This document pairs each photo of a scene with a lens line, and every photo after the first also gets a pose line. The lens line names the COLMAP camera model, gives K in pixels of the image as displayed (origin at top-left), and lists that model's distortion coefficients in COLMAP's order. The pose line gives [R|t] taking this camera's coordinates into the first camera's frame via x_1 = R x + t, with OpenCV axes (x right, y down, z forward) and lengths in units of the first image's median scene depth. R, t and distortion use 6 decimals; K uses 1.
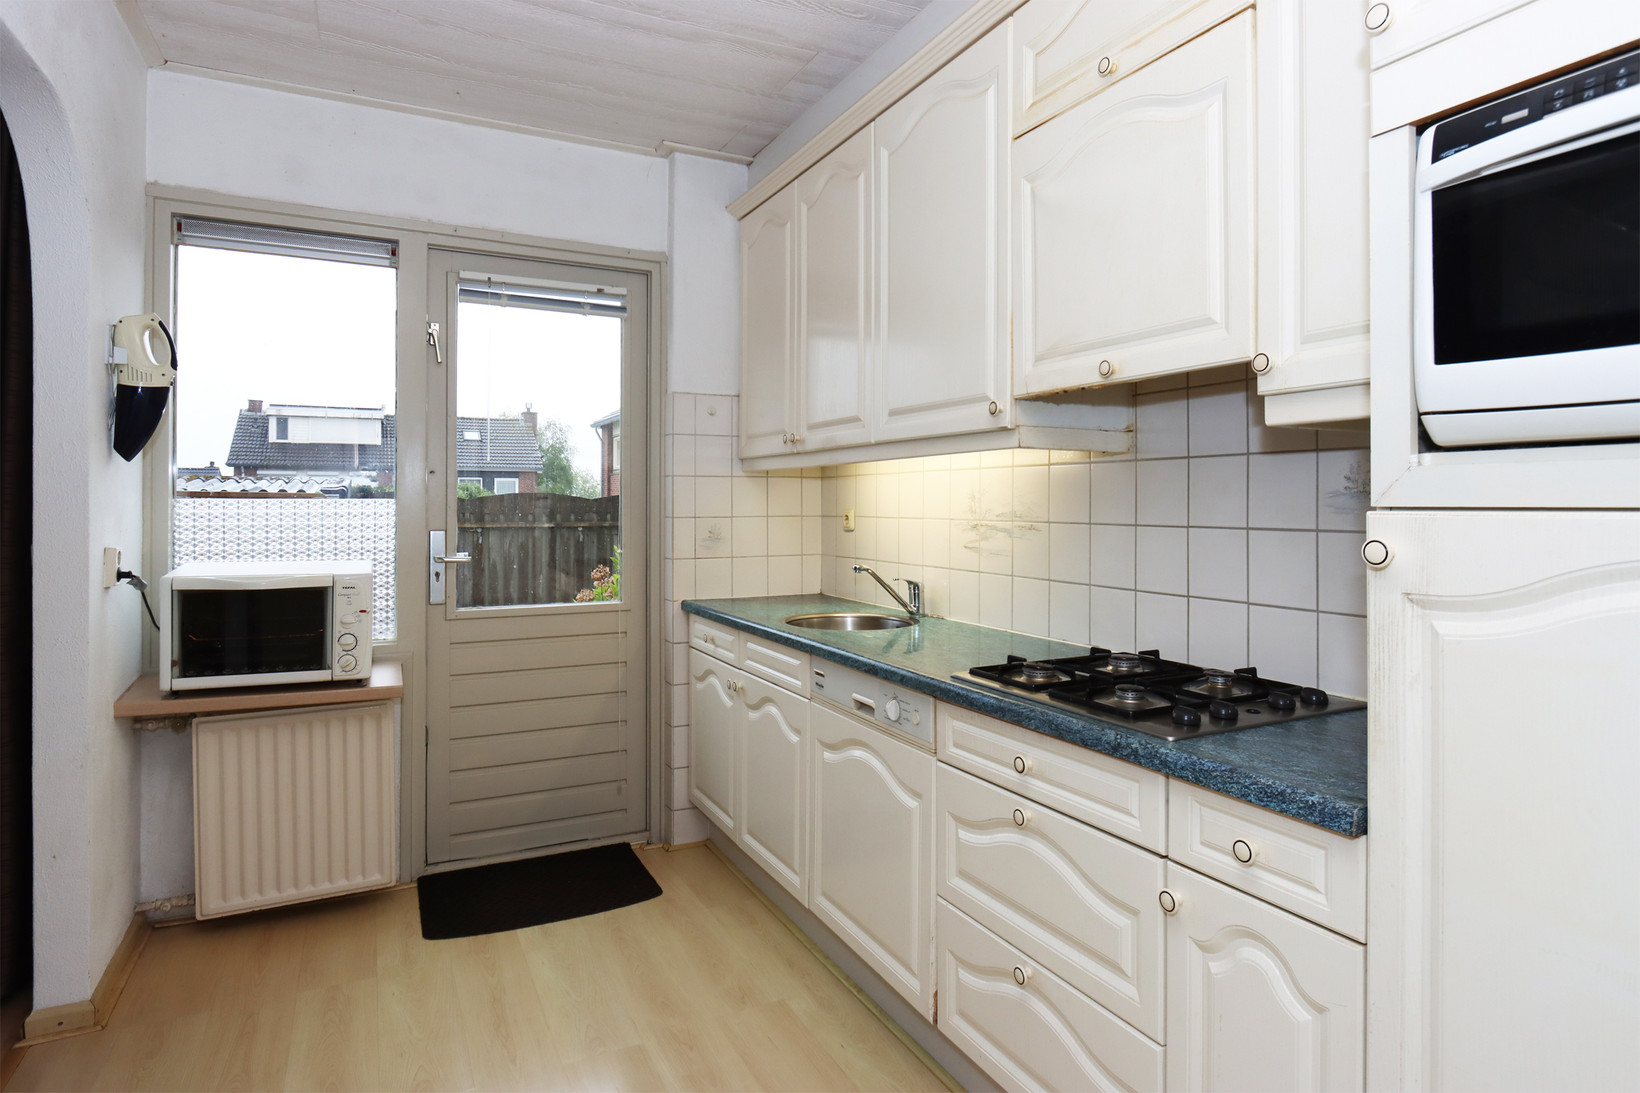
lens RADIAL K [[899.4, 0, 772.8], [0, 899.4, 487.7], [0, 0, 1]] dist [-0.003856, 0.000194]
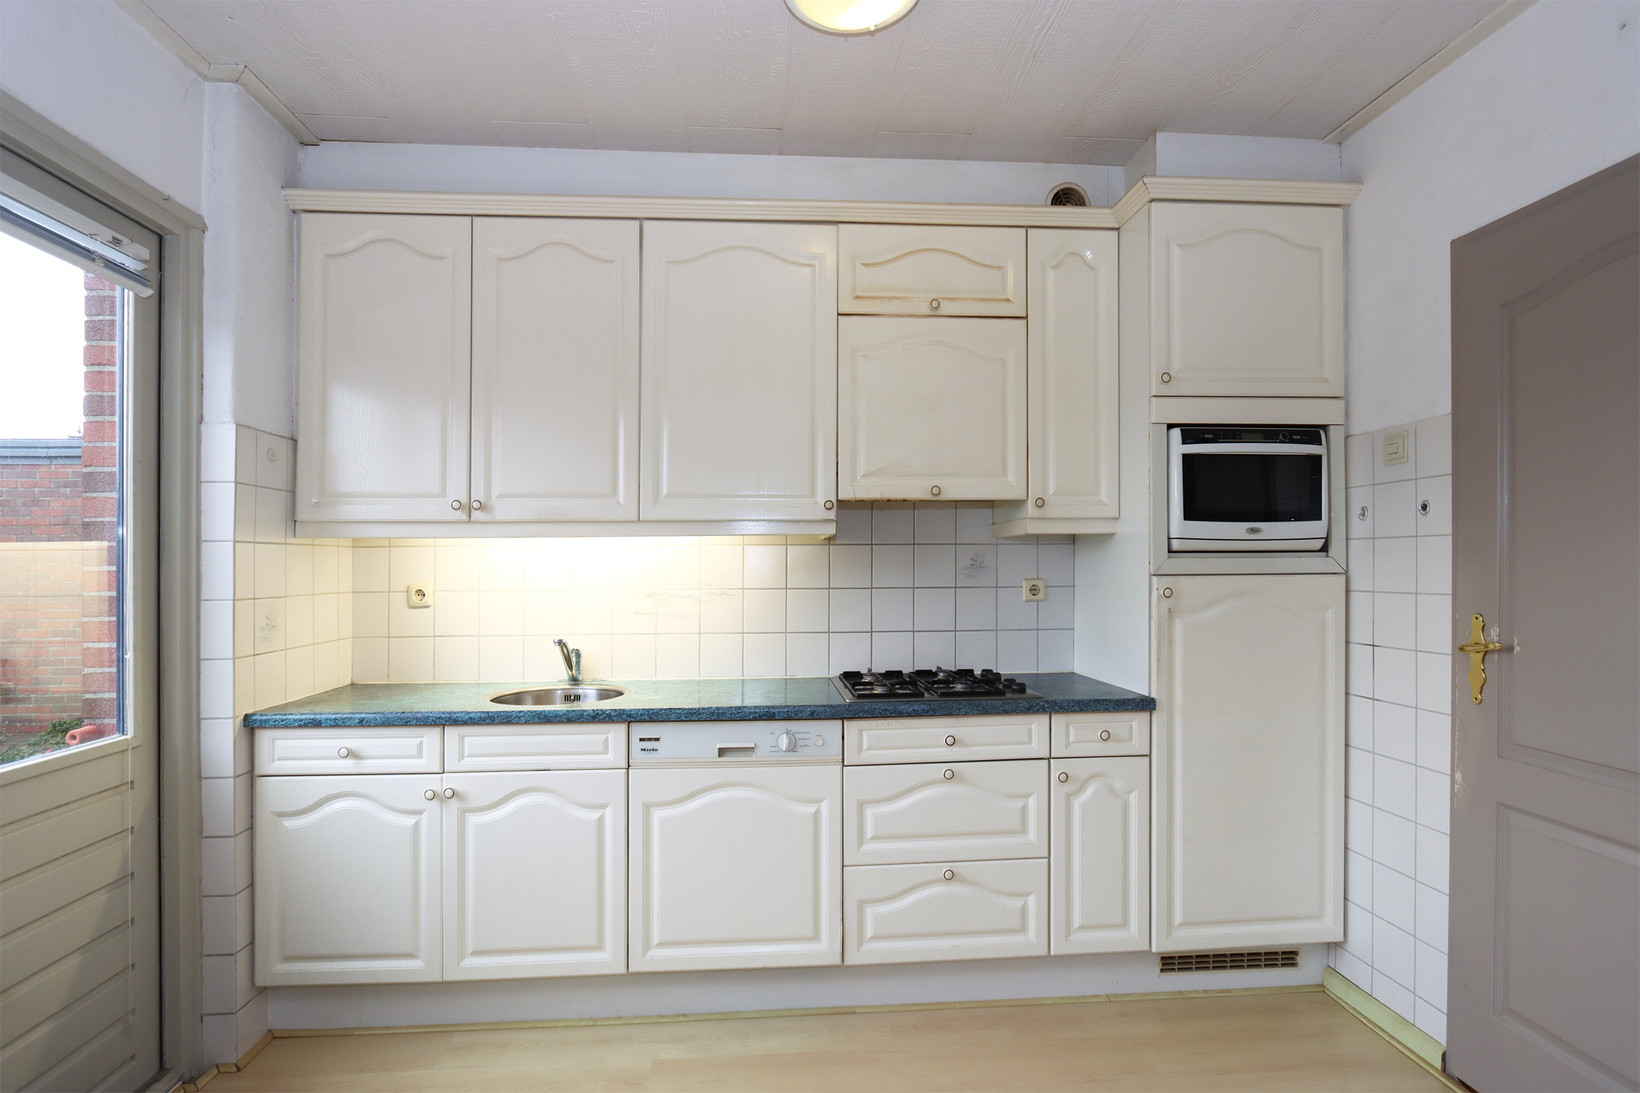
lens RADIAL K [[783.2, 0, 820.9], [0, 783.2, 560.2], [0, 0, 1]] dist [-0.017782, -0.000160]
pose [[0.343102, 0.006504, 0.939276, -0.638318], [-0.009538, 0.999949, -0.003440, -0.000516], [-0.939250, -0.007779, 0.343146, 0.437745]]
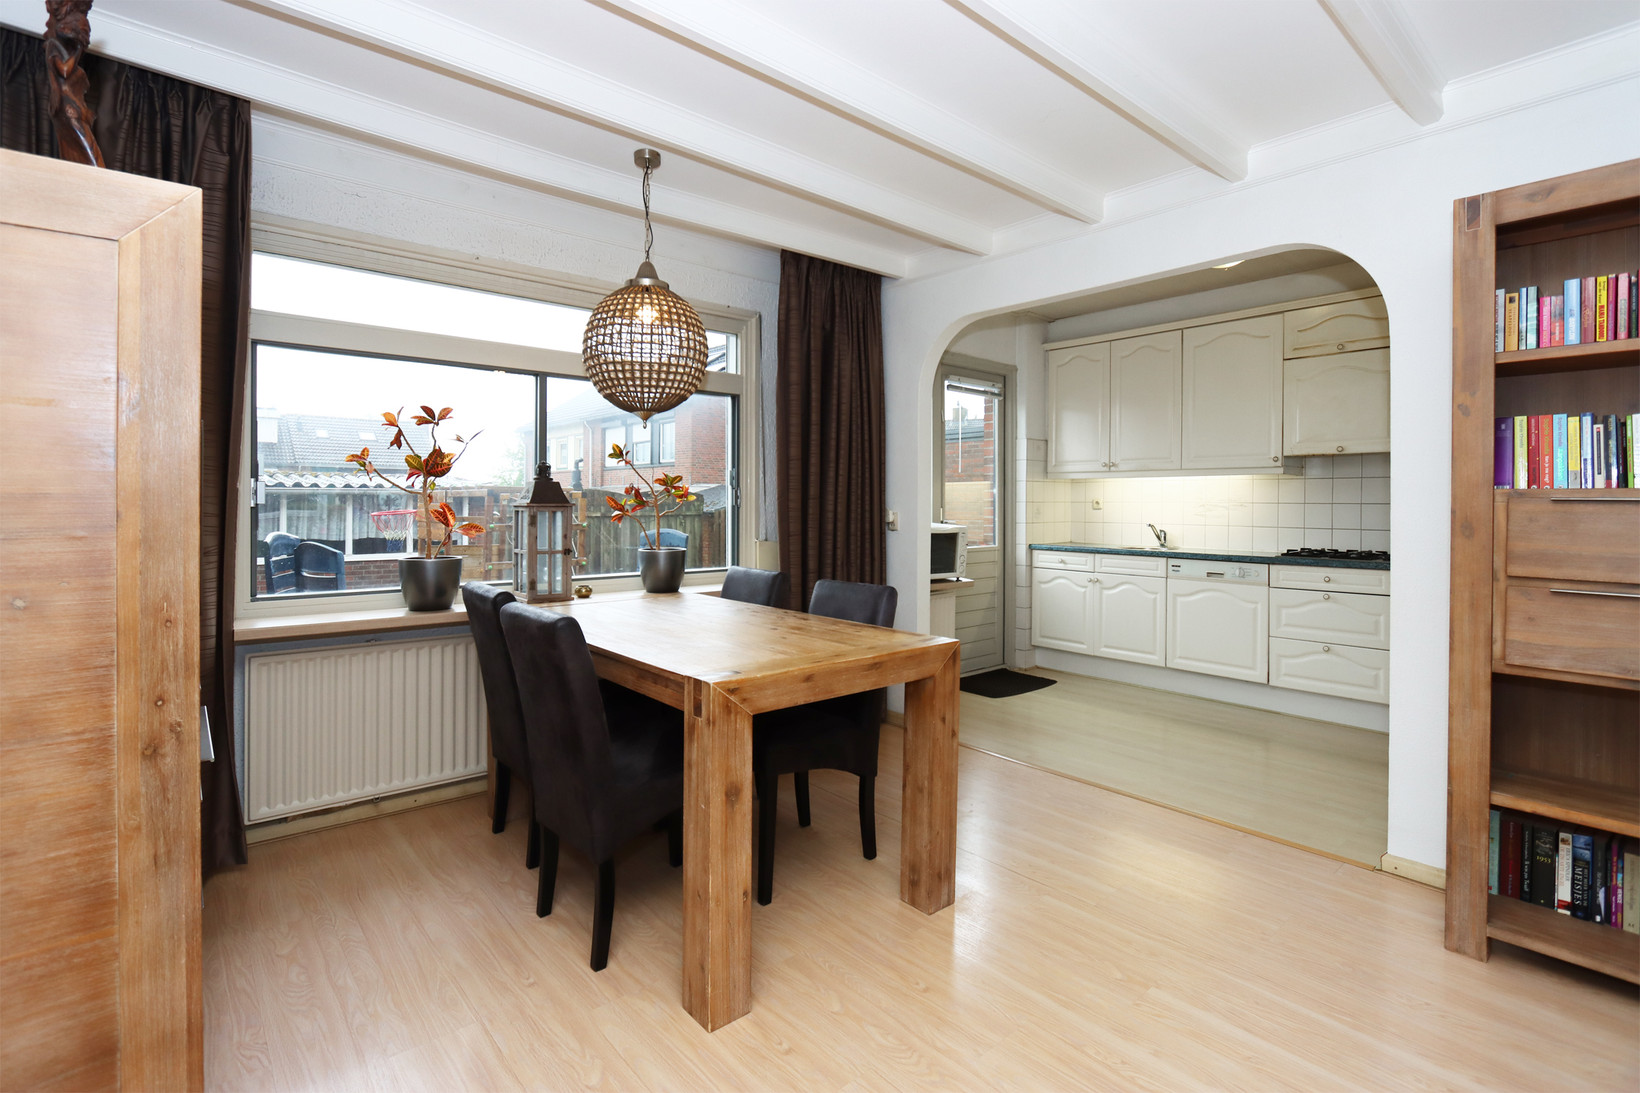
lens RADIAL K [[783.2, 0, 798.9], [0, 783.2, 496.9], [0, 0, 1]] dist [-0.017782, -0.000160]
pose [[0.965823, 0.006949, 0.259111, -1.260685], [-0.010005, 0.999895, 0.010476, 0.010571], [-0.259011, -0.012710, 0.965791, -0.640010]]
